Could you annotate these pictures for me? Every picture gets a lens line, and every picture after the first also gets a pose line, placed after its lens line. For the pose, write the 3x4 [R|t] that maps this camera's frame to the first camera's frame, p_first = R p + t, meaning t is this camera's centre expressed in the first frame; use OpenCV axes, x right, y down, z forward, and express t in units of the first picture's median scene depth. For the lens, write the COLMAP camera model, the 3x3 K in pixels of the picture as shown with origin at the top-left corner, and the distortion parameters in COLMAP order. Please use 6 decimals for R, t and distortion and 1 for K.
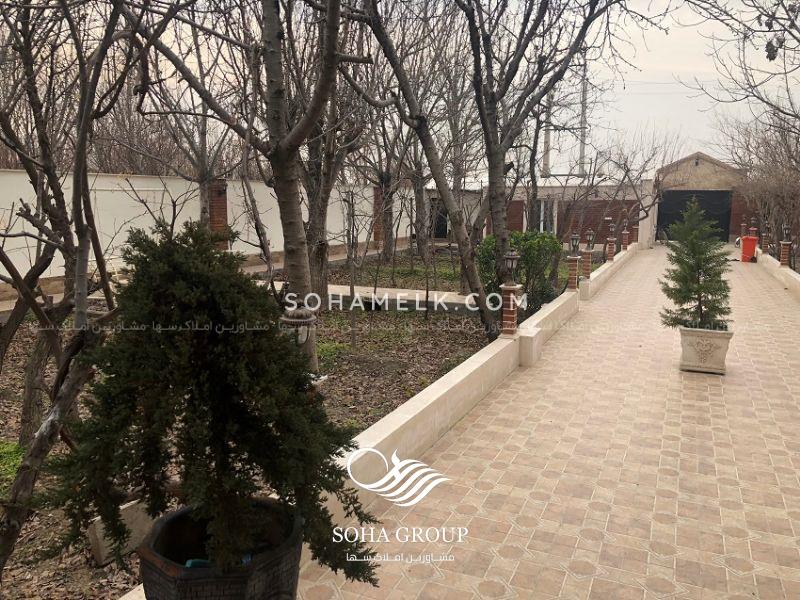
lens RADIAL K [[654.8, 0, 398.6], [0, 654.8, 295.5], [0, 0, 1]] dist [0.040845, -0.033681]
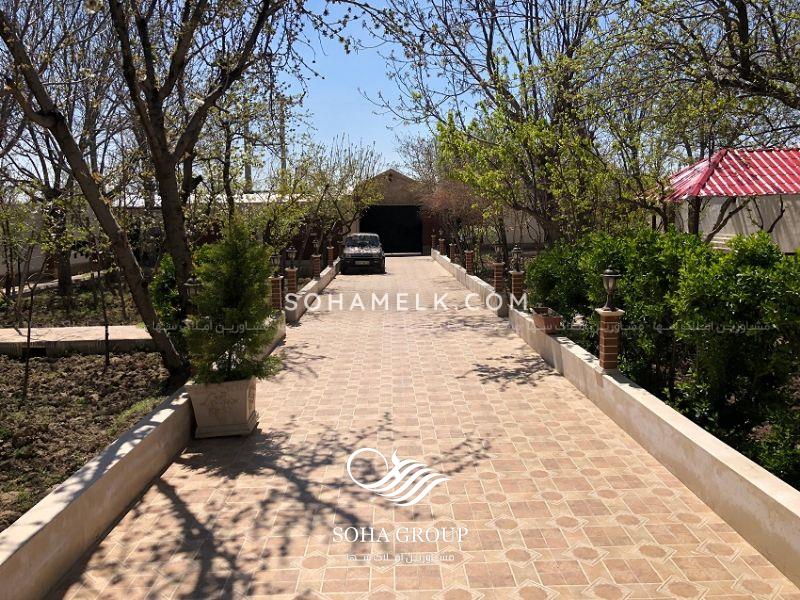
lens RADIAL K [[654.8, 0, 401.2], [0, 654.8, 300.0], [0, 0, 1]] dist [0.040845, -0.033681]
pose [[0.907521, -0.074790, 0.413295, 0.036143], [0.082719, 0.996572, -0.001295, -0.009897], [-0.411781, 0.035362, 0.910596, 0.073702]]
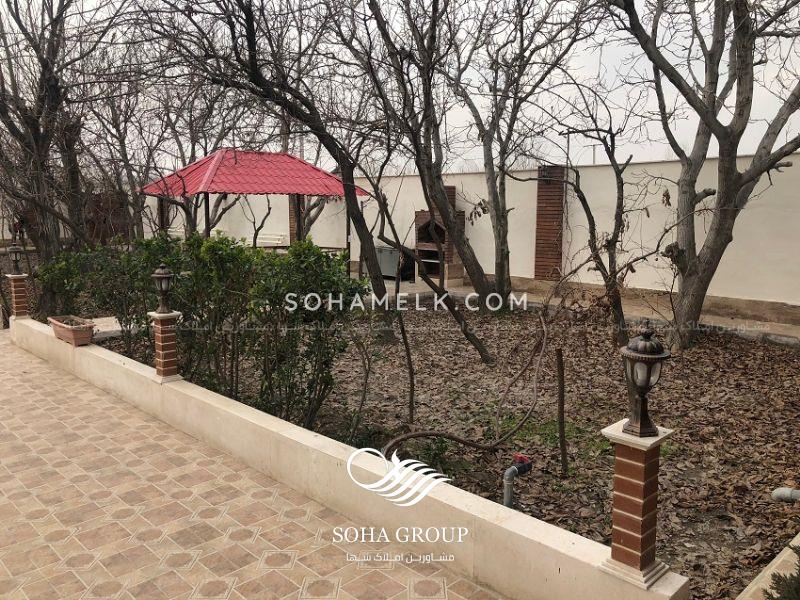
lens RADIAL K [[654.8, 0, 400.9], [0, 654.8, 301.8], [0, 0, 1]] dist [0.040845, -0.033681]
pose [[0.361920, -0.133939, 0.922537, 0.023455], [0.124735, 0.987683, 0.094463, -0.019321], [-0.923826, 0.080885, 0.374169, 0.136704]]
